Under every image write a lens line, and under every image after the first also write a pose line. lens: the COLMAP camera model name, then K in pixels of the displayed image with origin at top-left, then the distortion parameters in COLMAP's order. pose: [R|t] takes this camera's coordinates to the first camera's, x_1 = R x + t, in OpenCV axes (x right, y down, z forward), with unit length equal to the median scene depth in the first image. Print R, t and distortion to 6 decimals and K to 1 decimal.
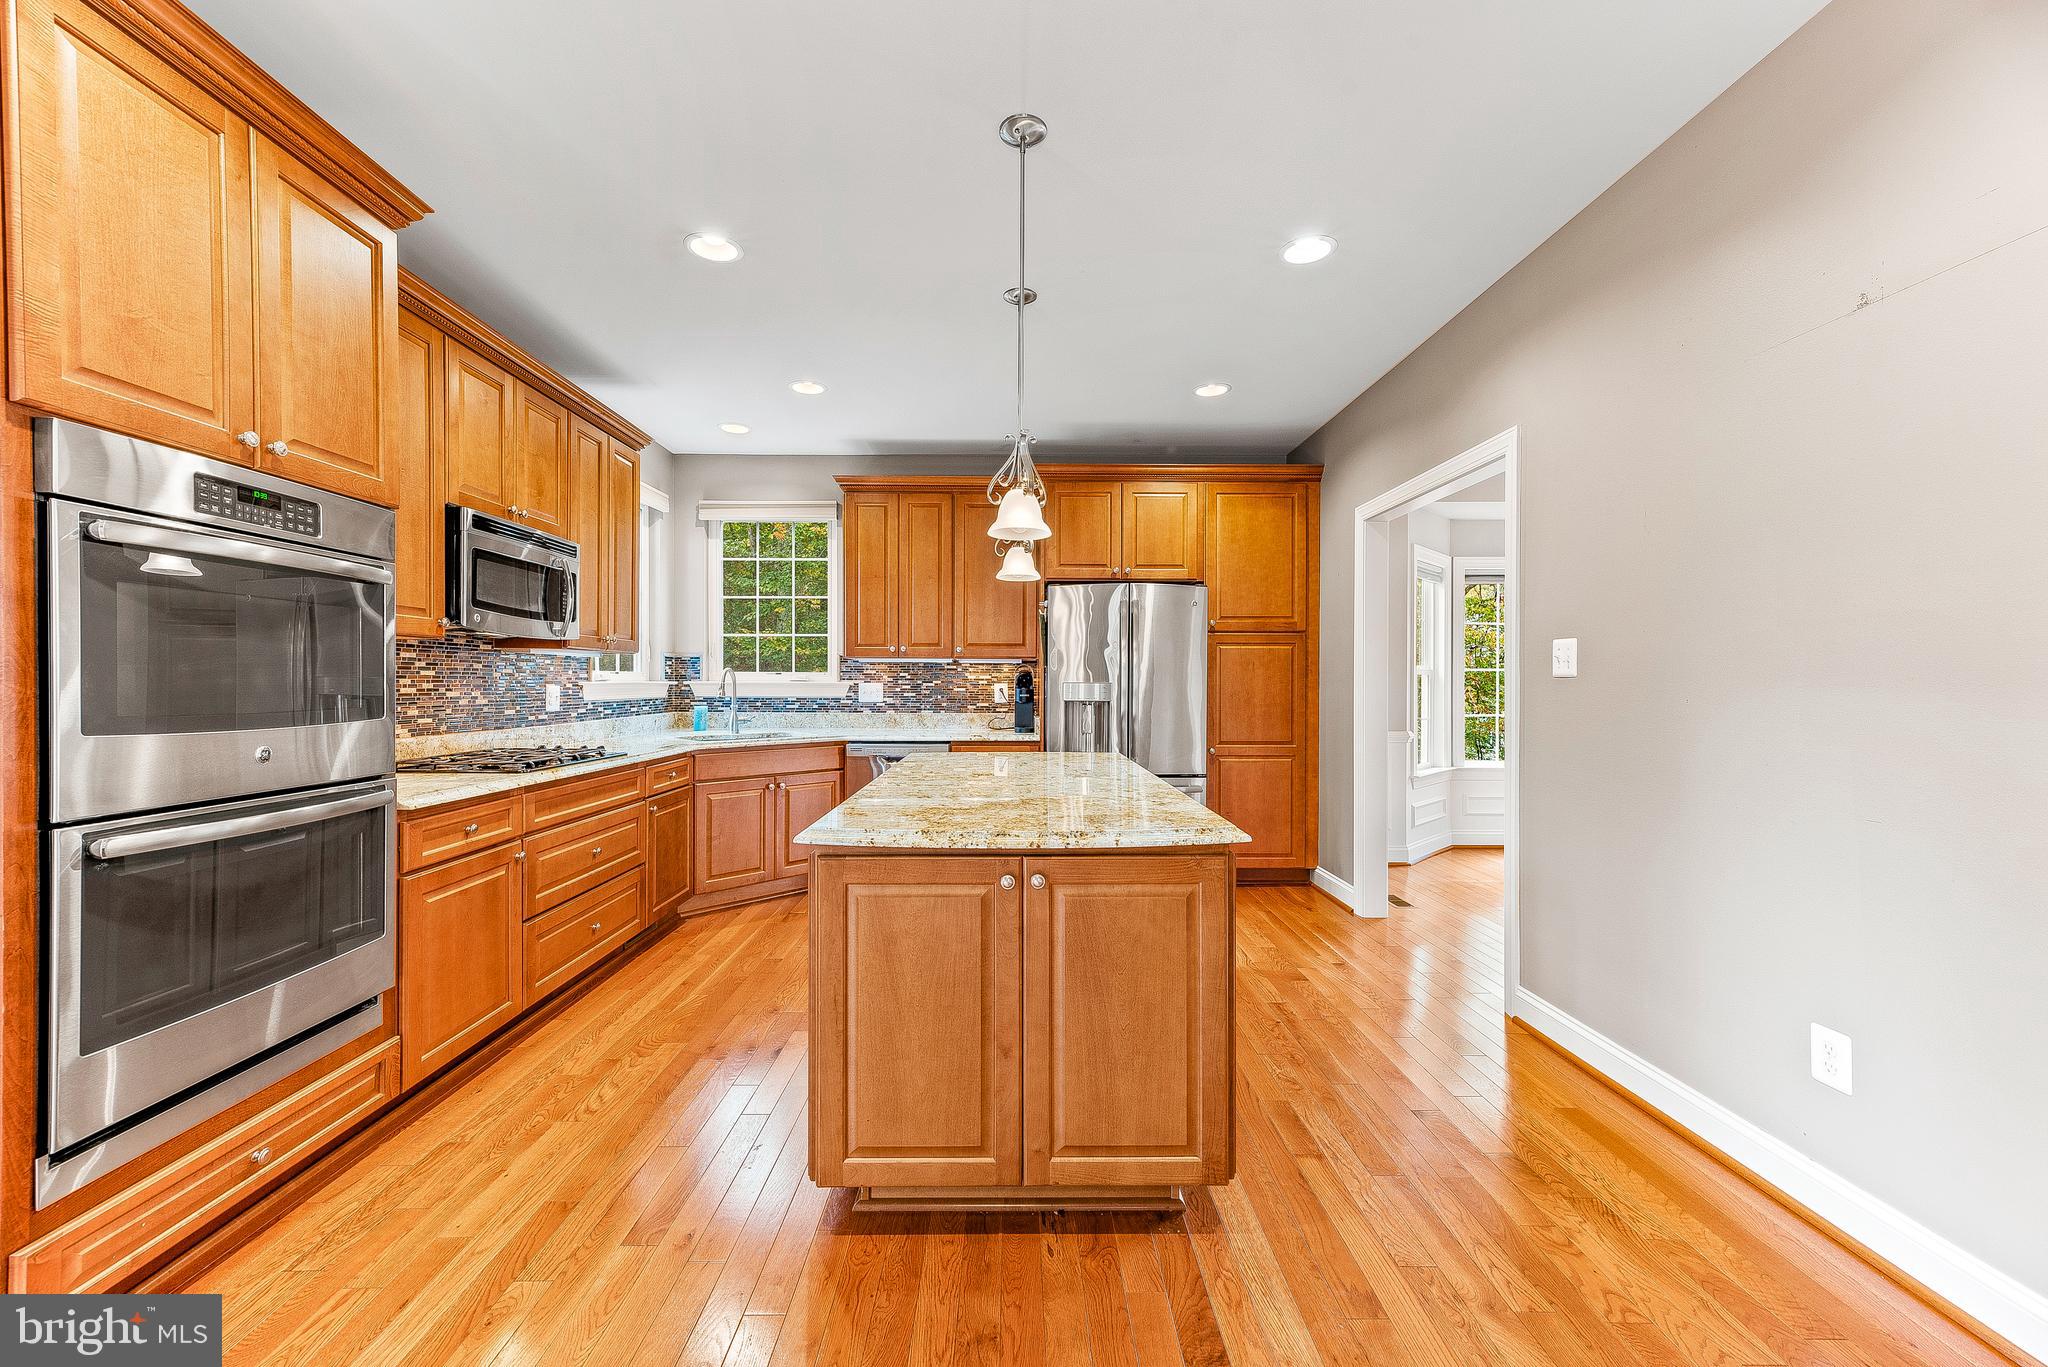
lens RADIAL K [[816.7, 0, 1017.3], [0, 816.7, 687.6], [0, 0, 1]] dist [0.011453, 0.000085]
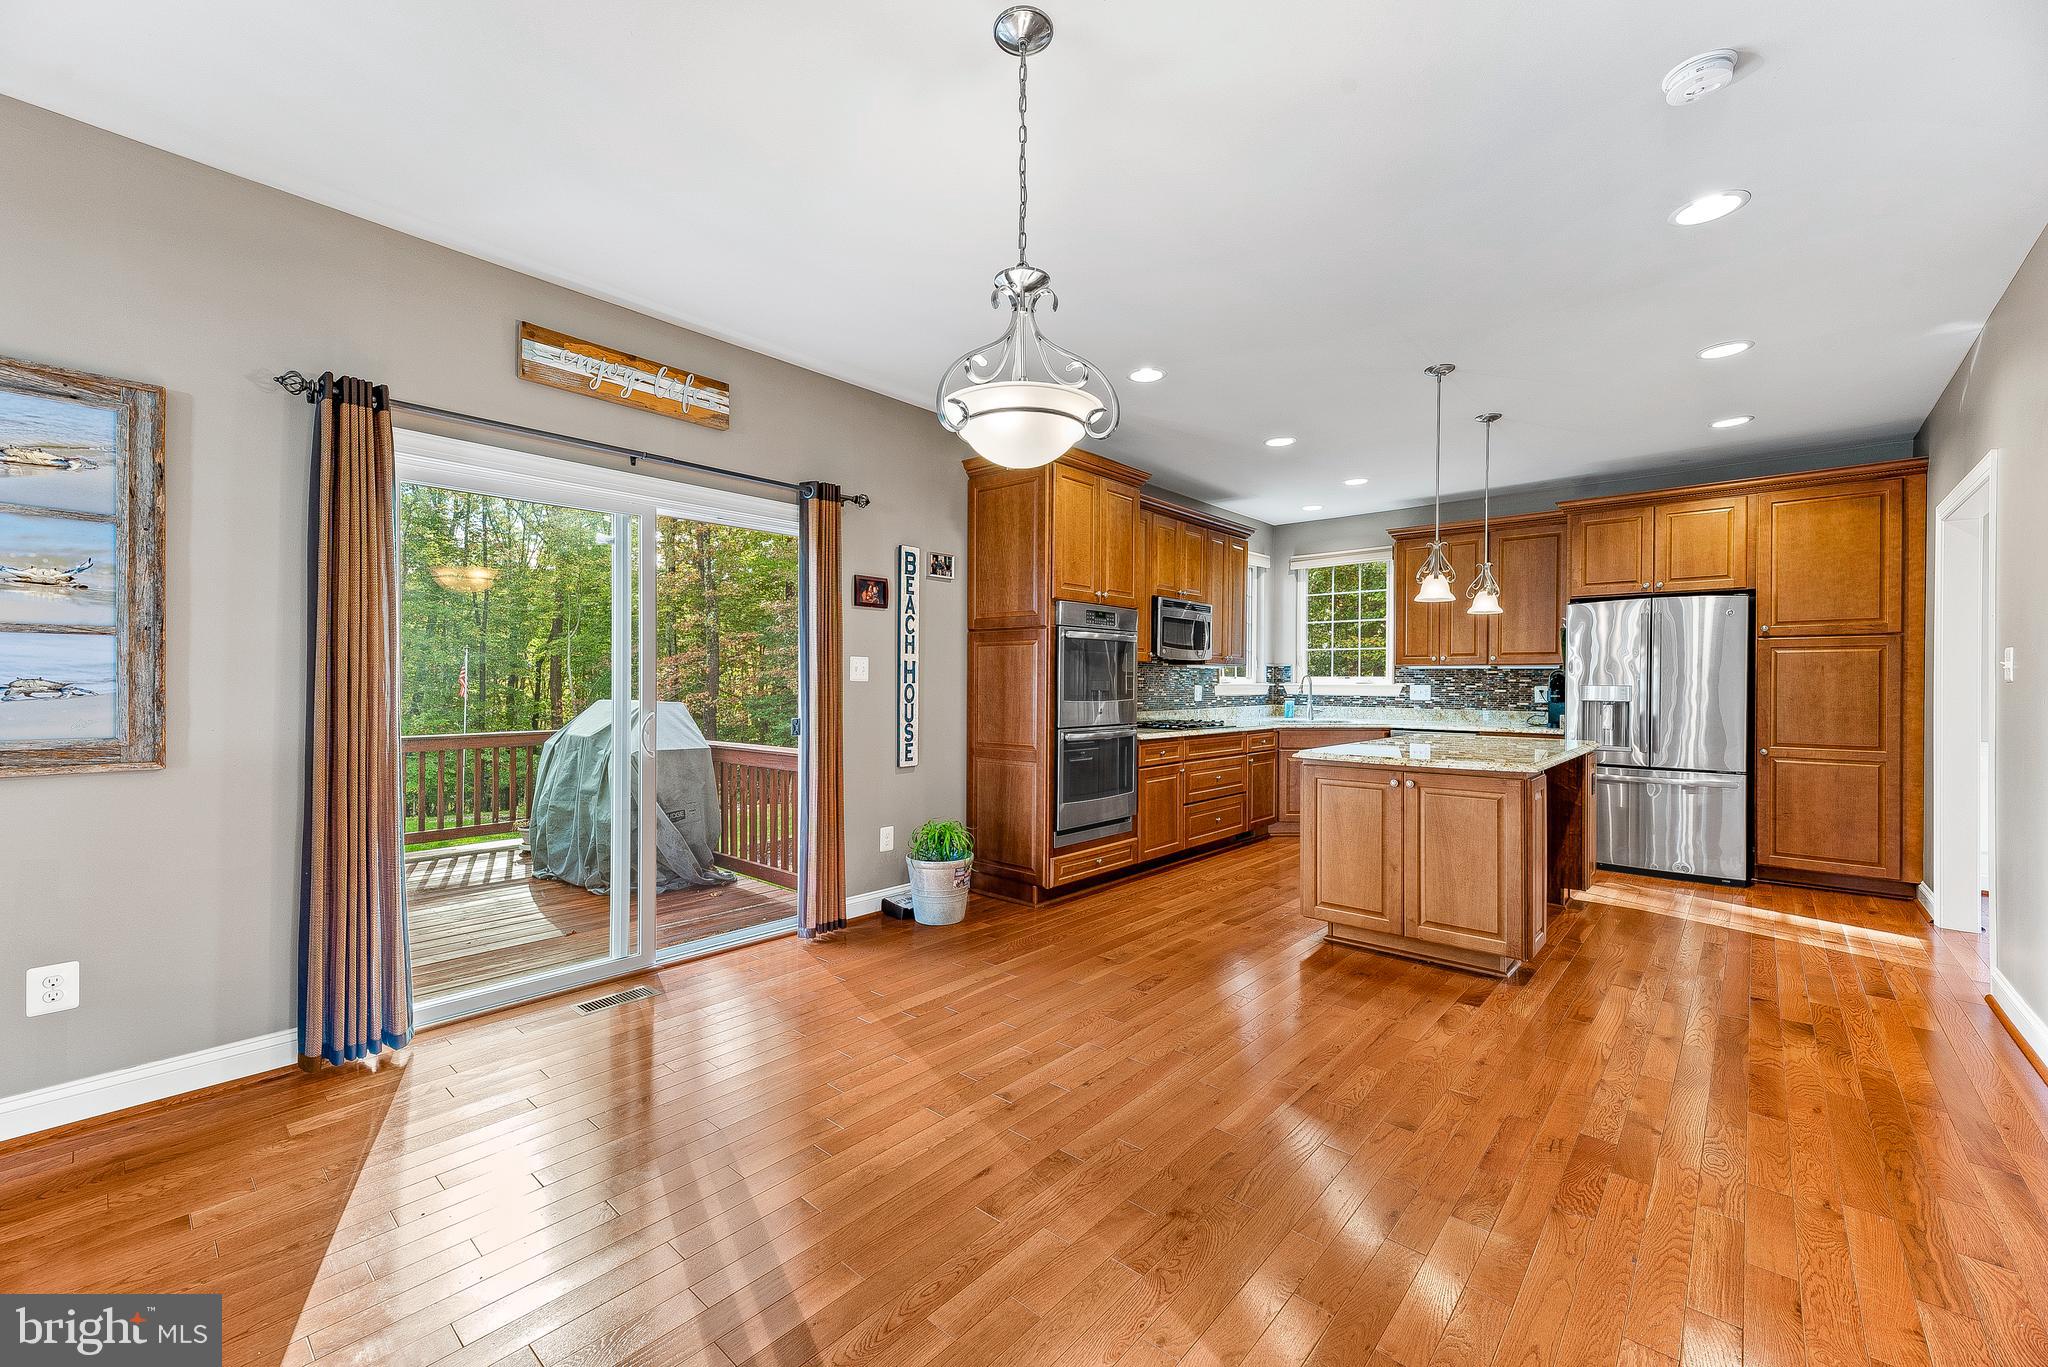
lens RADIAL K [[816.7, 0, 1017.3], [0, 816.7, 687.6], [0, 0, 1]] dist [0.011453, 0.000085]
pose [[0.740414, 0.006057, -0.672124, 0.259806], [-0.007660, 0.999970, 0.000573, 0.002753], [0.672108, 0.004725, 0.740438, -0.446565]]
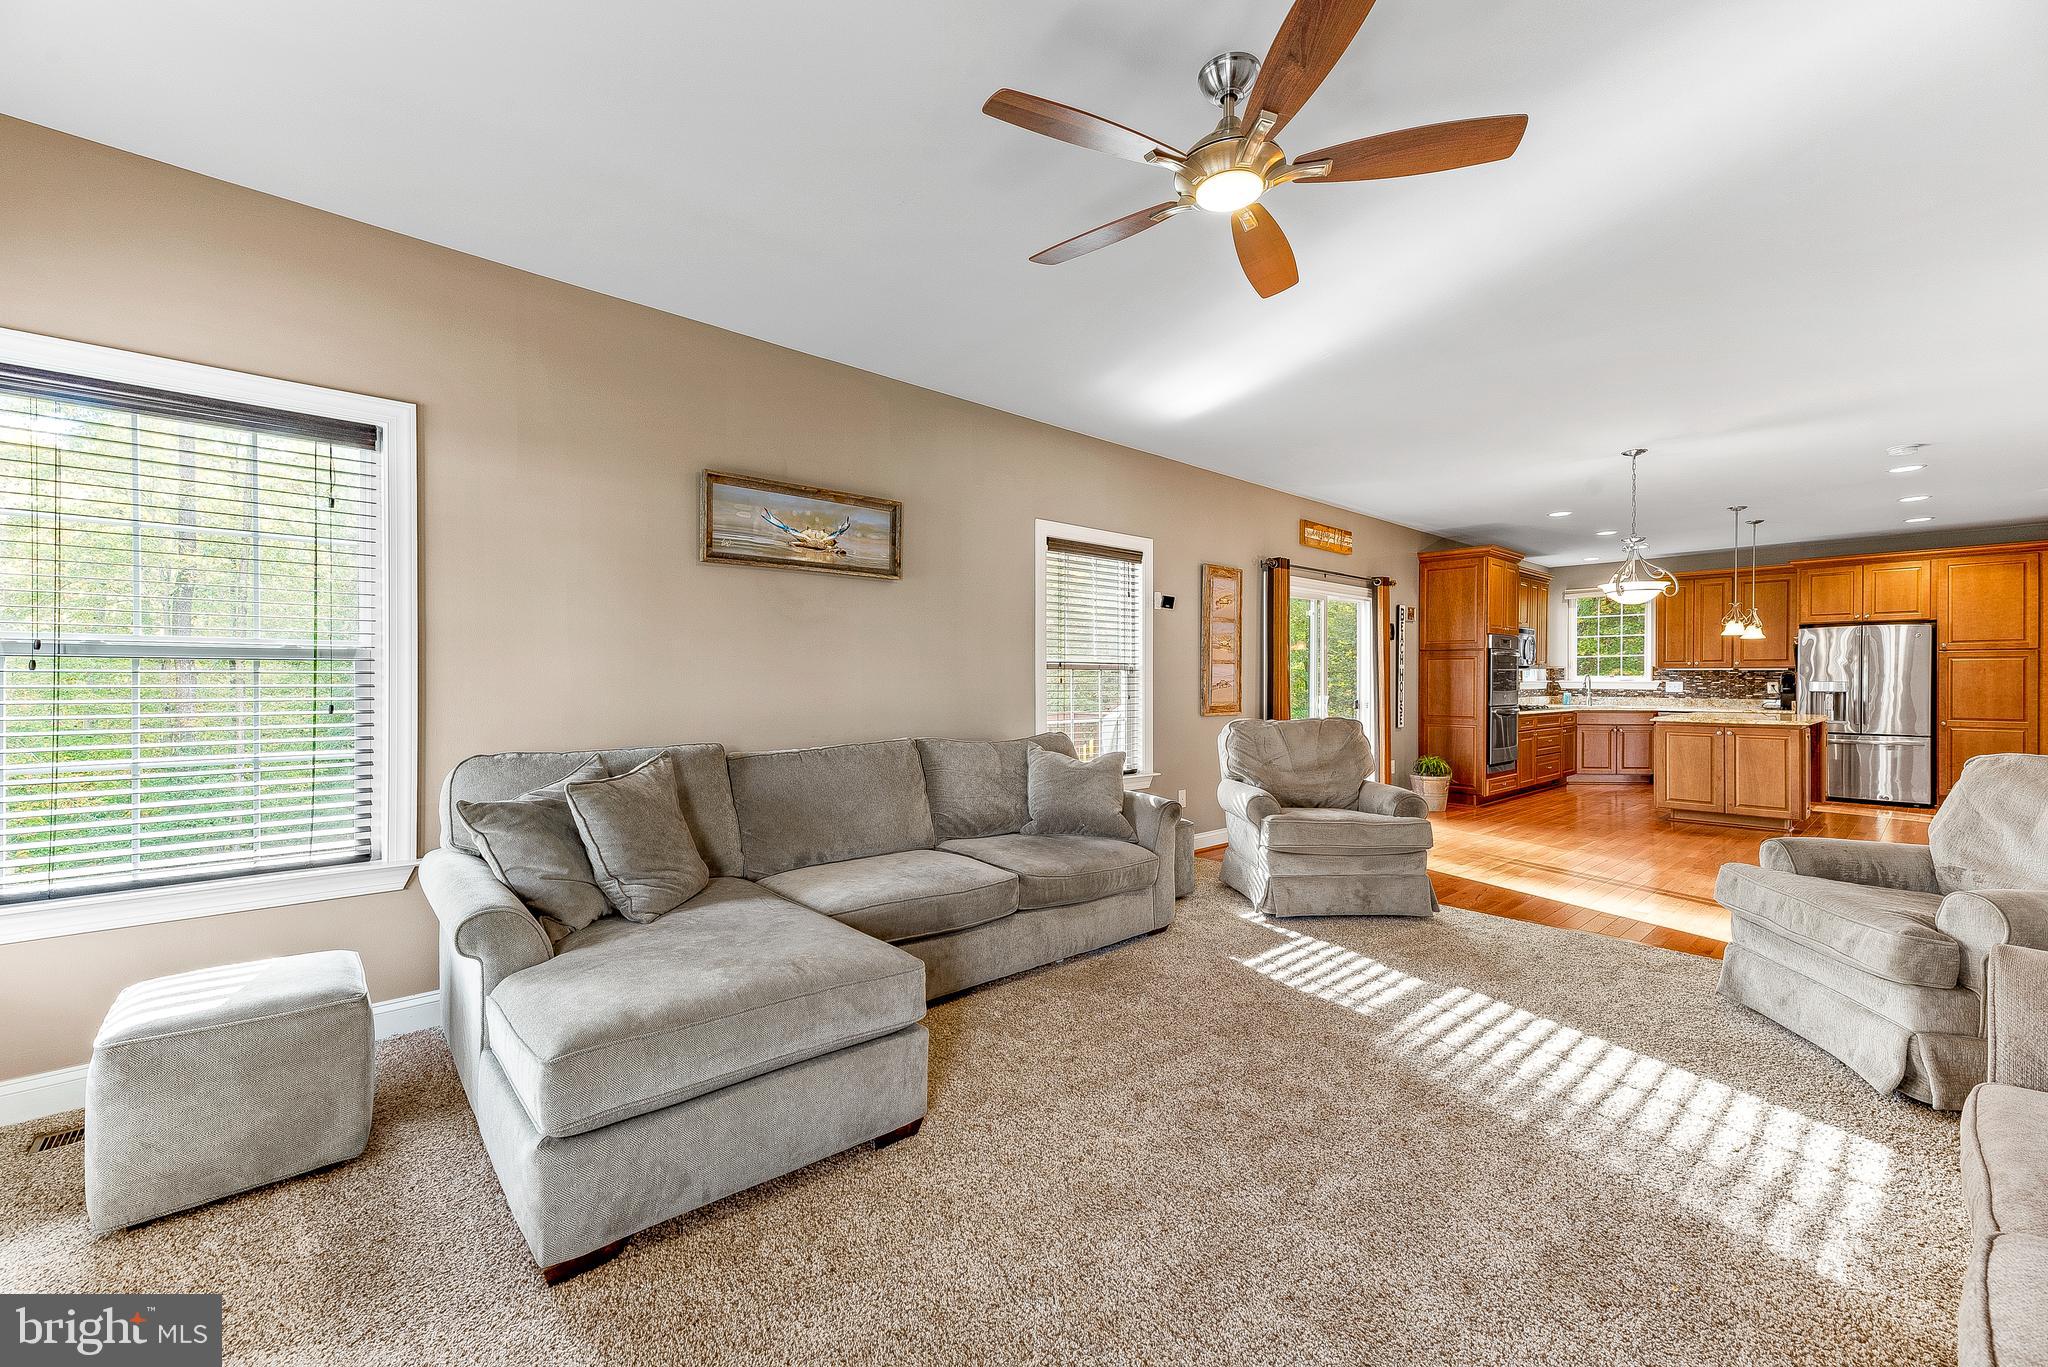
lens RADIAL K [[816.7, 0, 1017.3], [0, 816.7, 687.6], [0, 0, 1]] dist [0.011453, 0.000085]
pose [[0.659302, 0.006462, -0.751850, 0.284888], [-0.005558, 0.999978, 0.003720, 0.010824], [0.751857, 0.001726, 0.659324, -1.594558]]
